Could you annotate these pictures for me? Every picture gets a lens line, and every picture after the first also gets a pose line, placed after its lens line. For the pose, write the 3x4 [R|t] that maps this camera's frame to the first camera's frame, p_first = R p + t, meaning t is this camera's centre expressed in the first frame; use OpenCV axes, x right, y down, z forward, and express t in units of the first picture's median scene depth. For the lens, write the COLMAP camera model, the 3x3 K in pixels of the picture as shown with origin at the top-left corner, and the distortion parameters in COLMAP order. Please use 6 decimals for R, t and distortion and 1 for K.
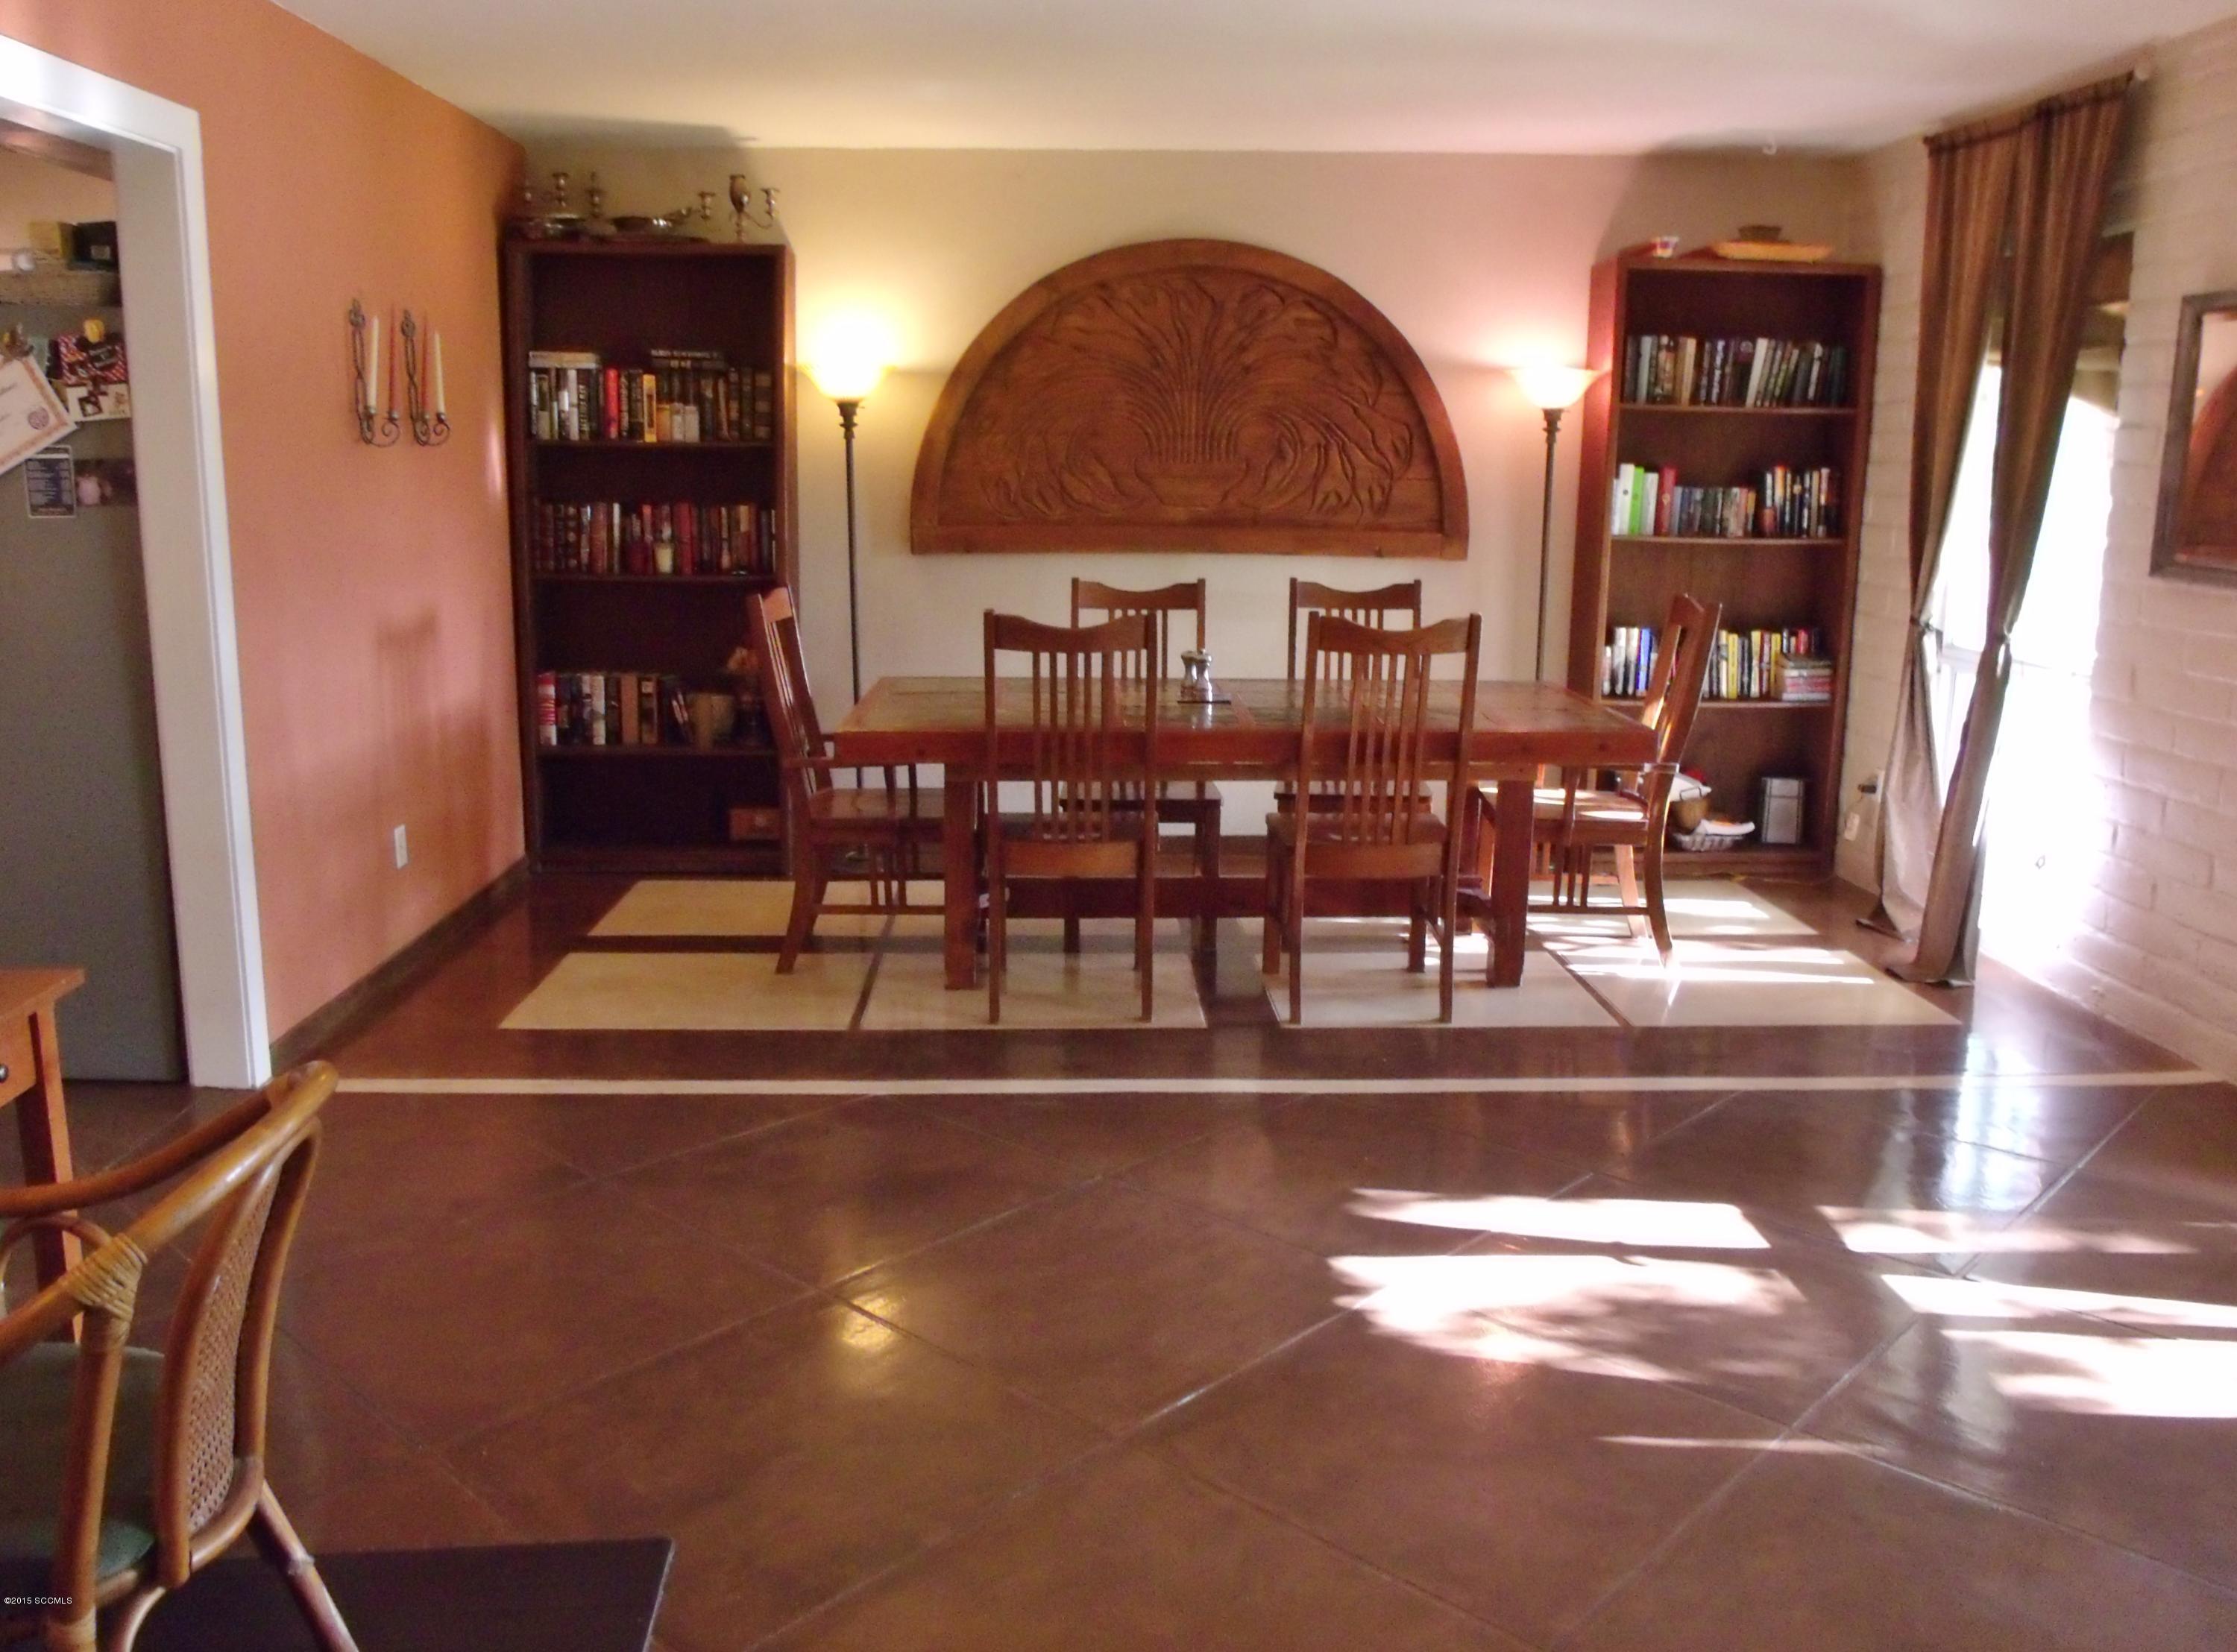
lens RADIAL K [[1915.6, 0, 1118.5], [0, 1915.6, 826.0], [0, 0, 1]] dist [-0.005058, -0.010955]
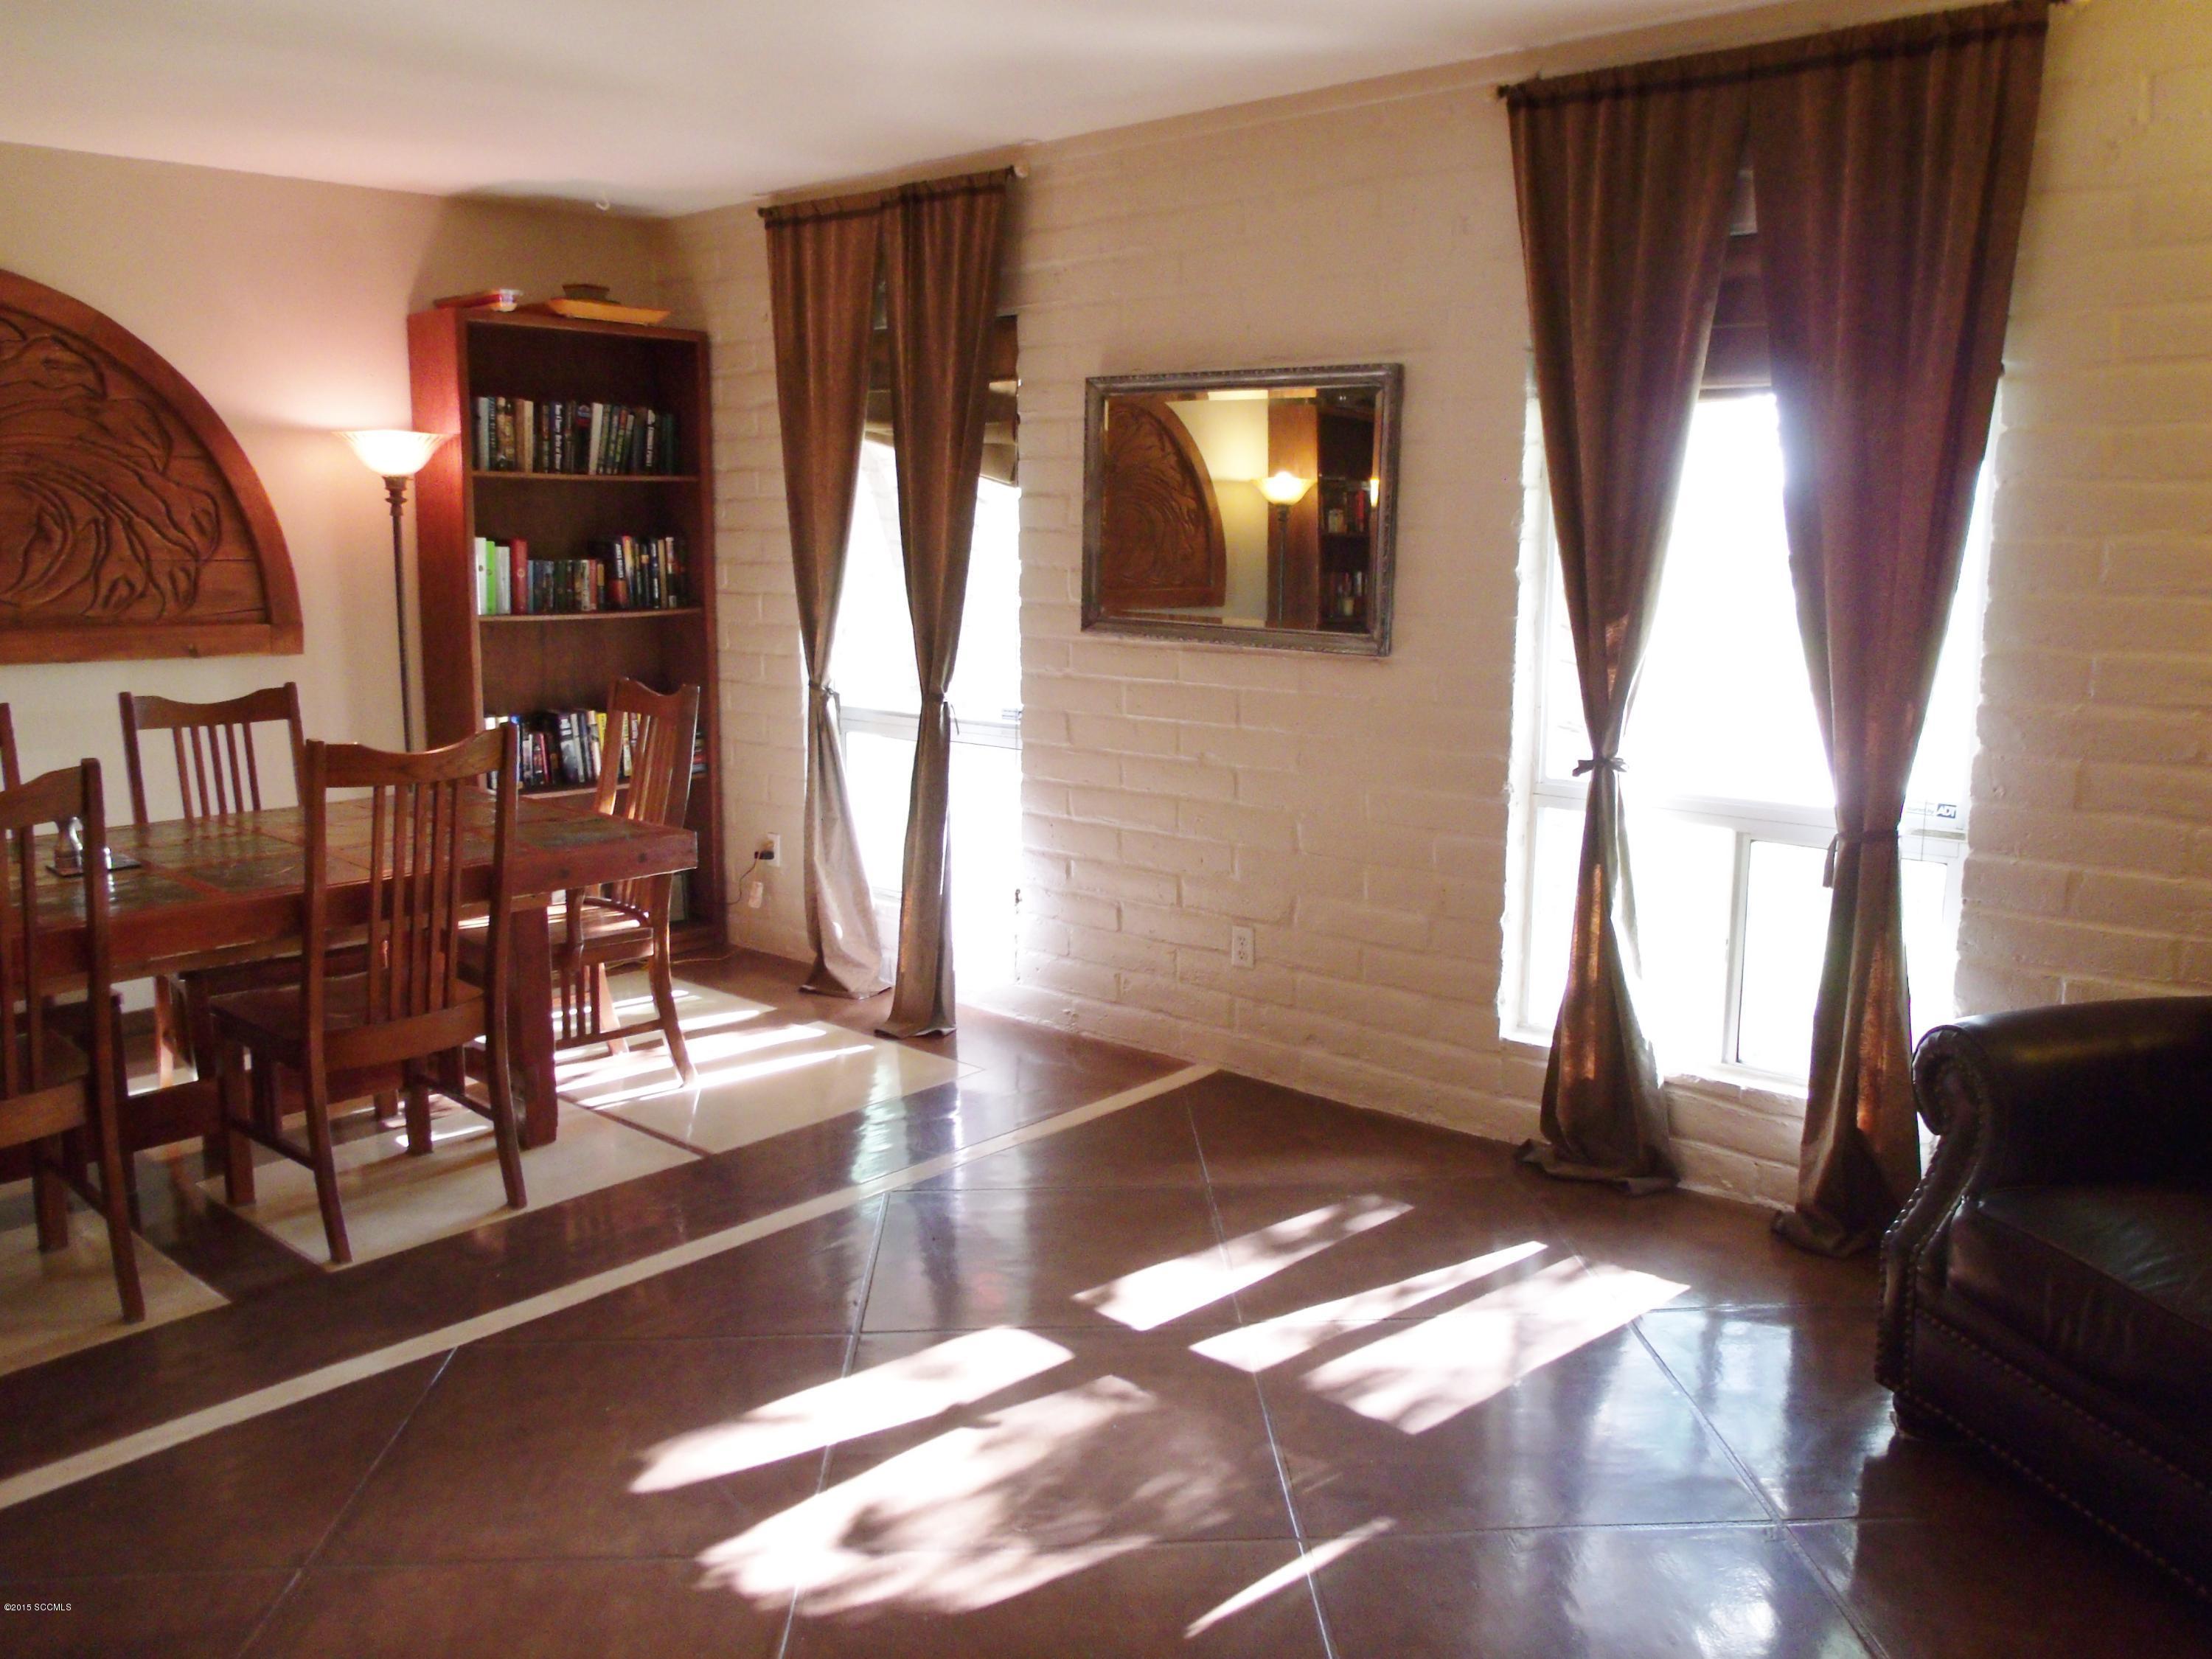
lens RADIAL K [[1830.2, 0, 1106.0], [0, 1830.2, 829.5], [0, 0, 1]] dist [-0.010062, -0.006742]
pose [[0.693451, -0.133433, 0.708041, -0.159741], [0.146258, 0.988311, 0.043007, -0.047224], [-0.705503, 0.073734, 0.704861, 0.196646]]
